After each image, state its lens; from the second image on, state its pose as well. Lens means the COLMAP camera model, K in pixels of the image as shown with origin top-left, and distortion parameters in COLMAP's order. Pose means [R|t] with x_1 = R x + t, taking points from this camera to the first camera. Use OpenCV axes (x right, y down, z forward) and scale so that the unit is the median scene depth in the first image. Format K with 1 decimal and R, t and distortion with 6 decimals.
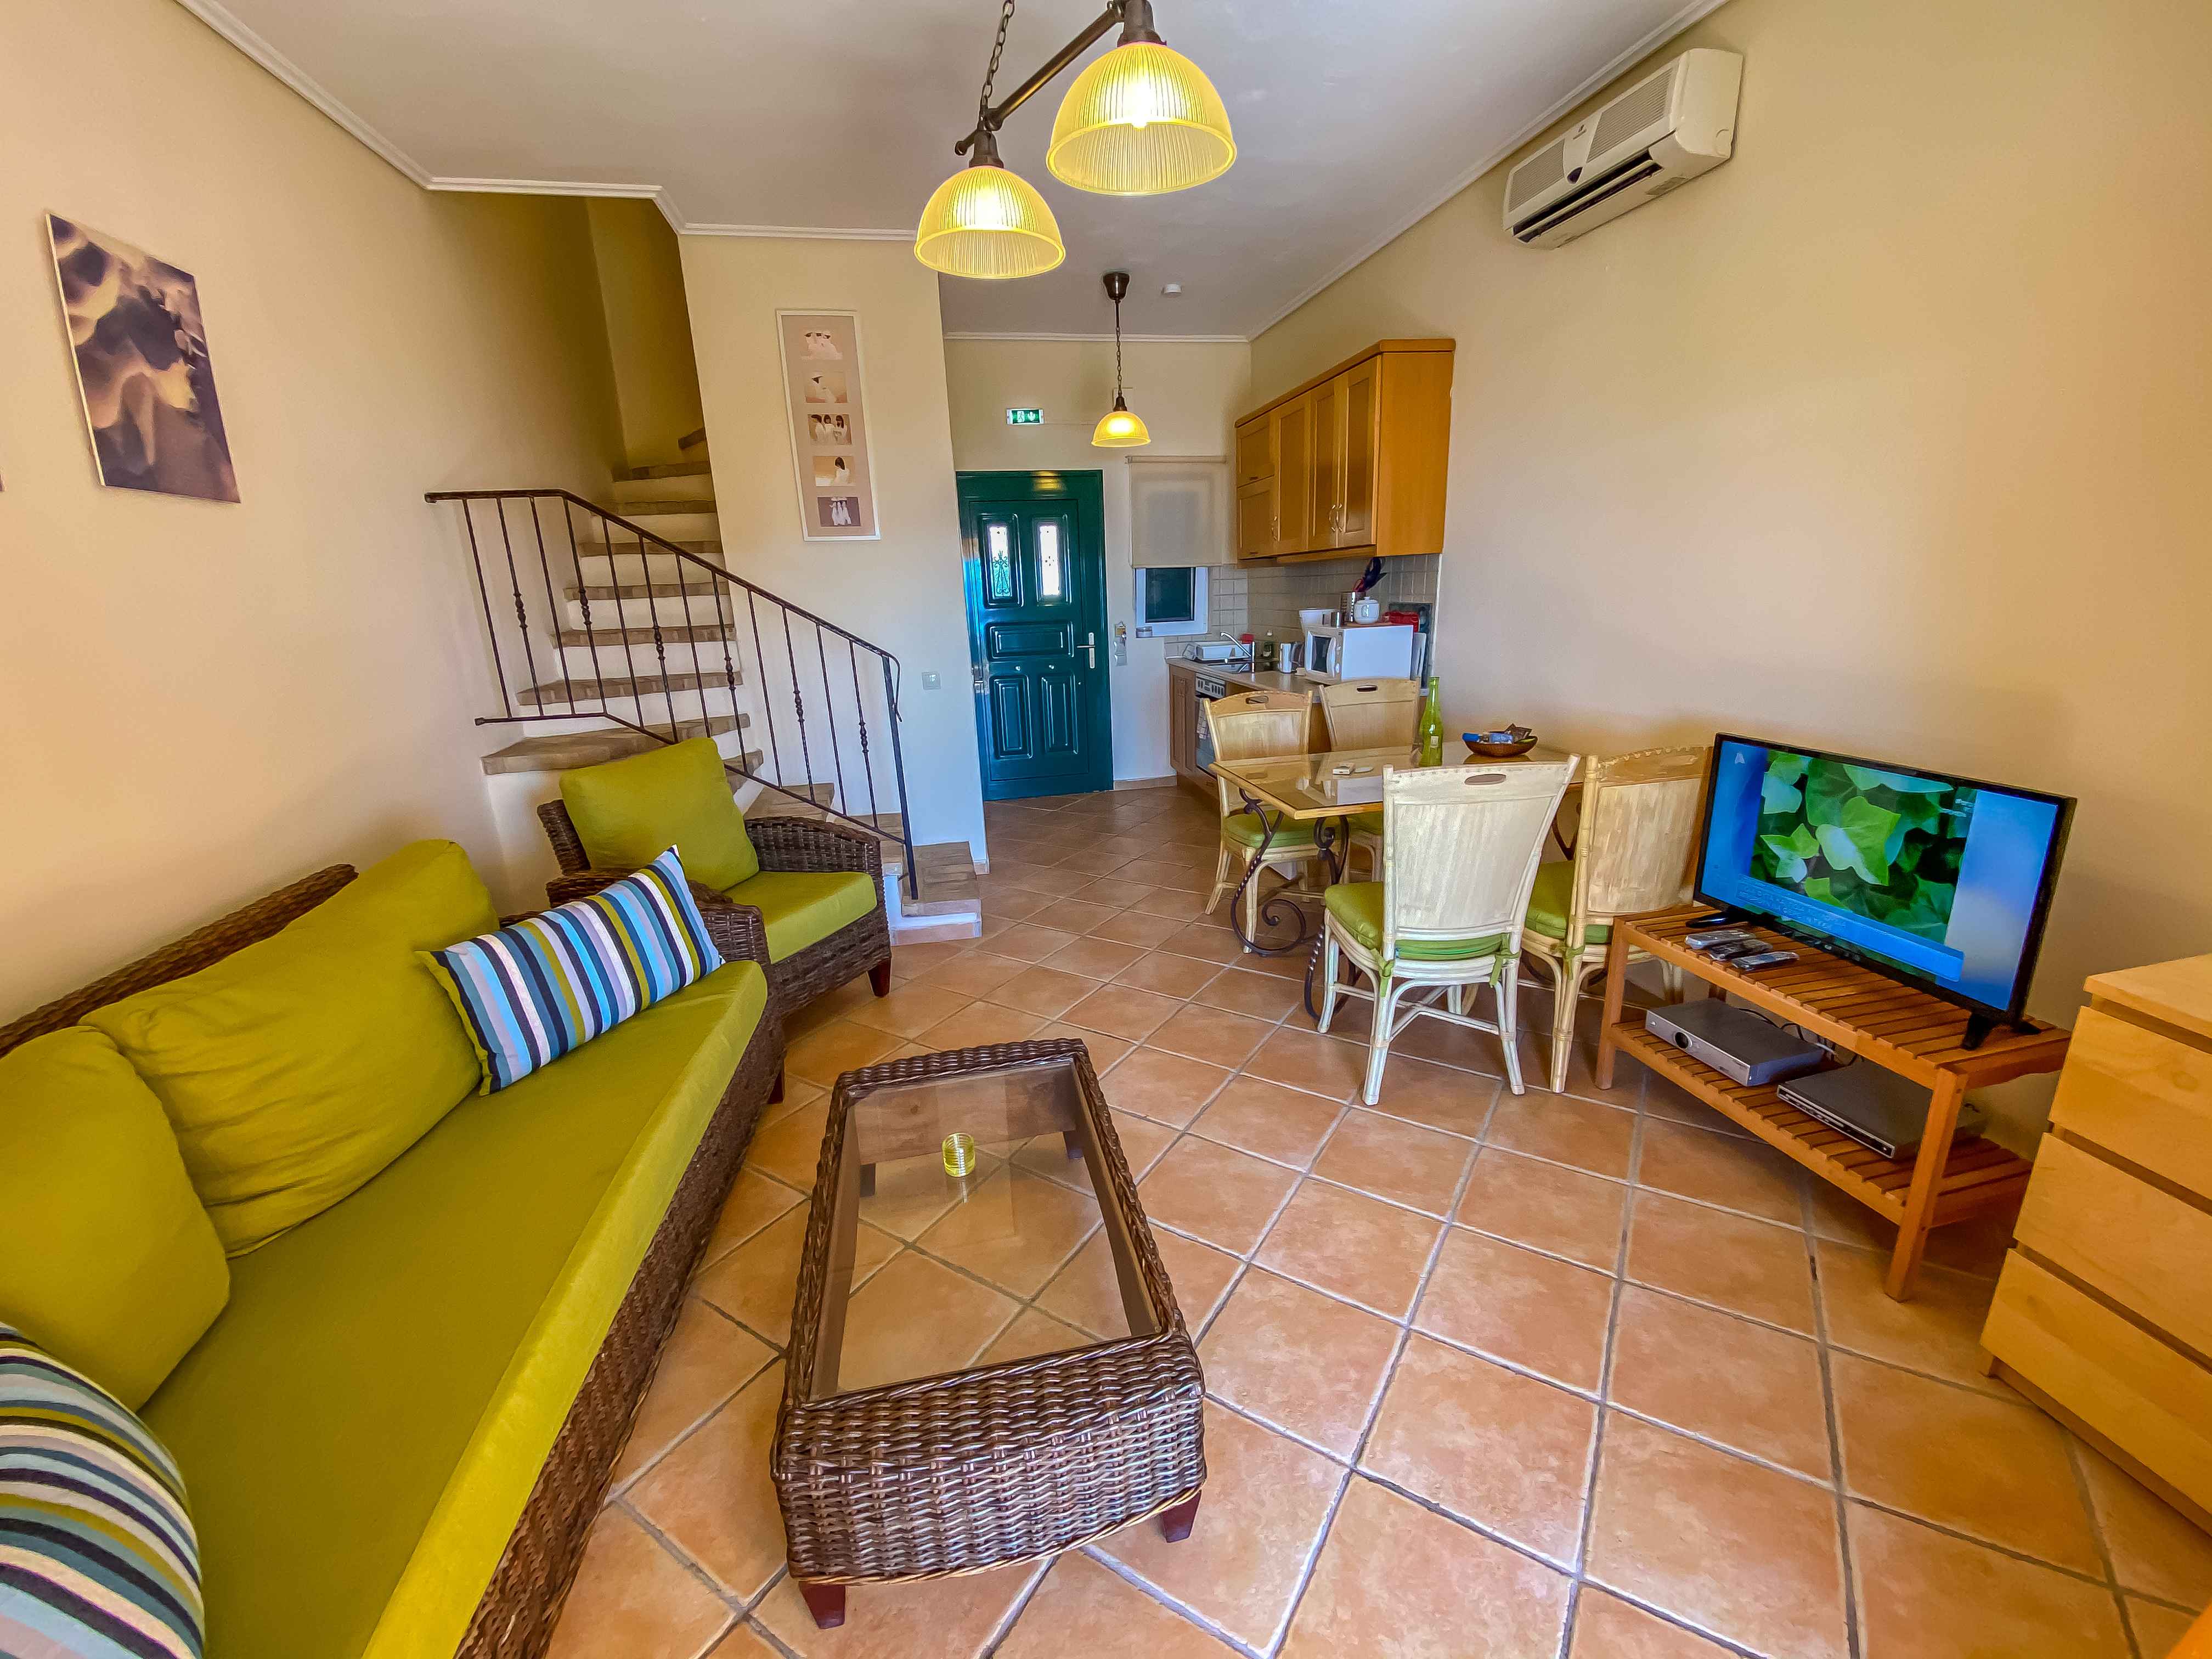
lens RADIAL K [[910.5, 0, 1118.6], [0, 910.5, 834.5], [0, 0, 1]] dist [0.014800, -0.017379]
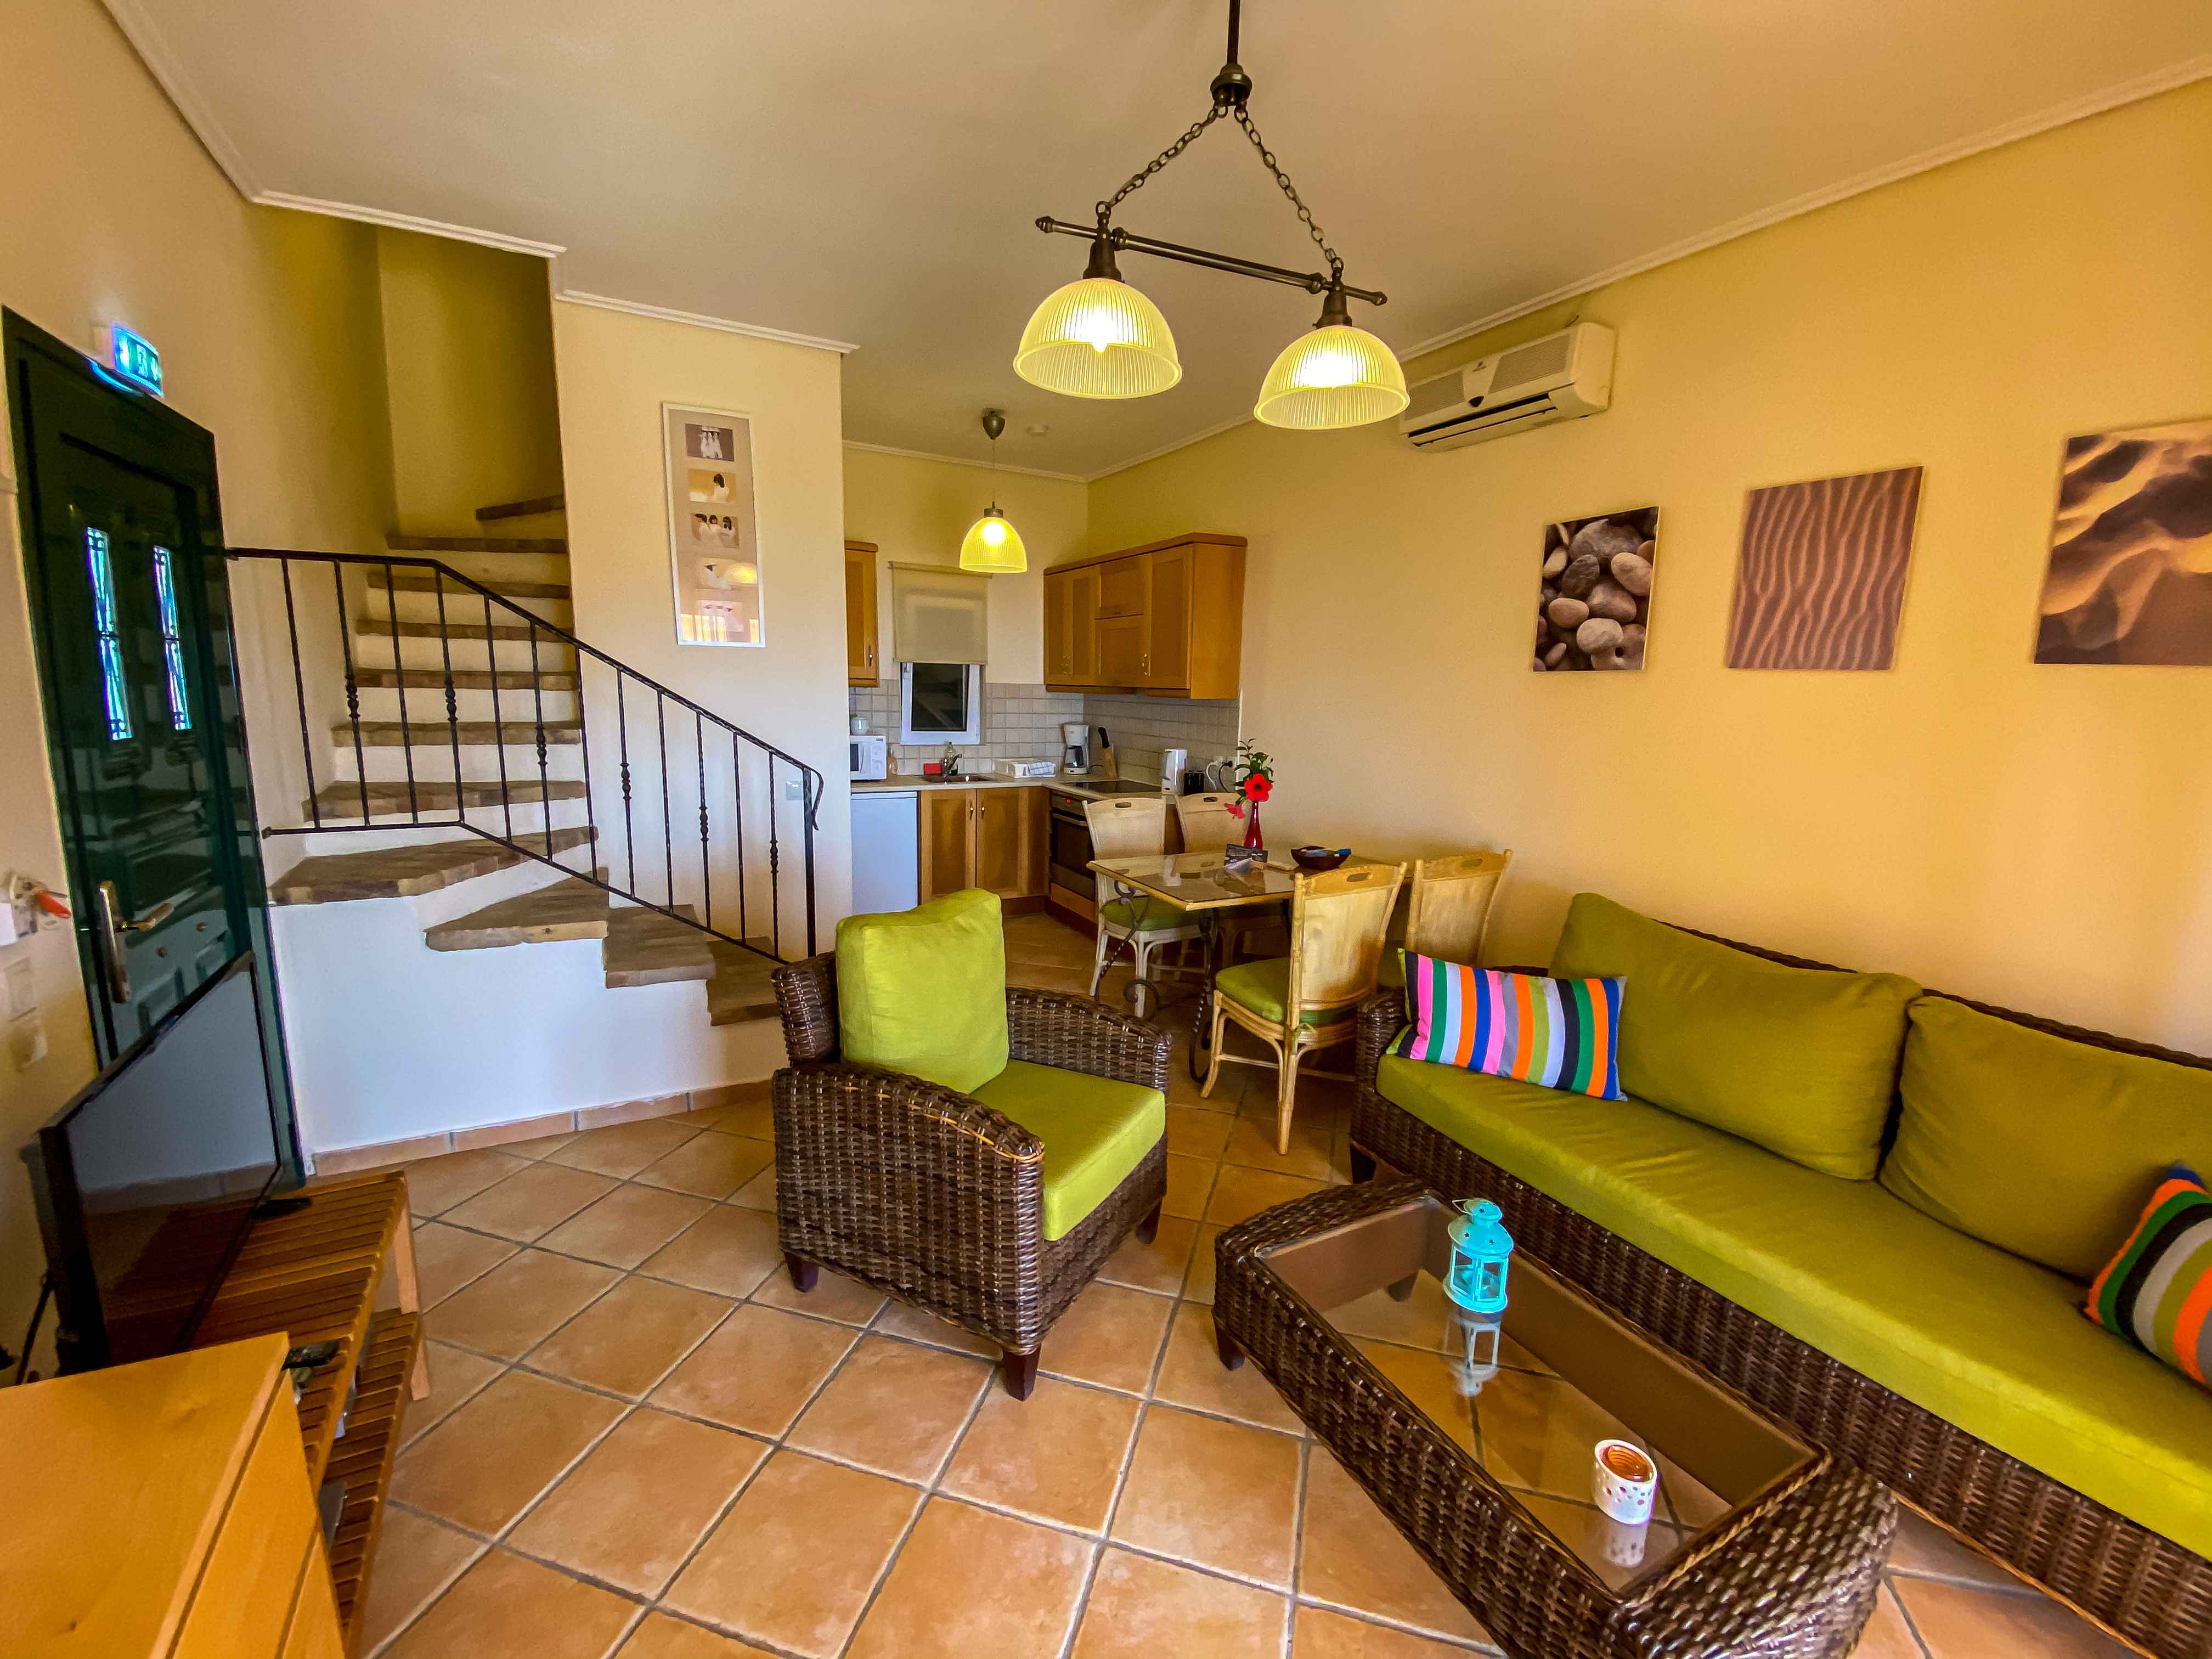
lens RADIAL K [[889.1, 0, 1106.0], [0, 889.1, 829.5], [0, 0, 1]] dist [0.064052, -0.044599]
pose [[0.948425, 0.002027, 0.316994, -0.275449], [0.036165, 0.992758, -0.114554, -0.013911], [-0.314931, 0.120110, 0.941484, 0.047811]]
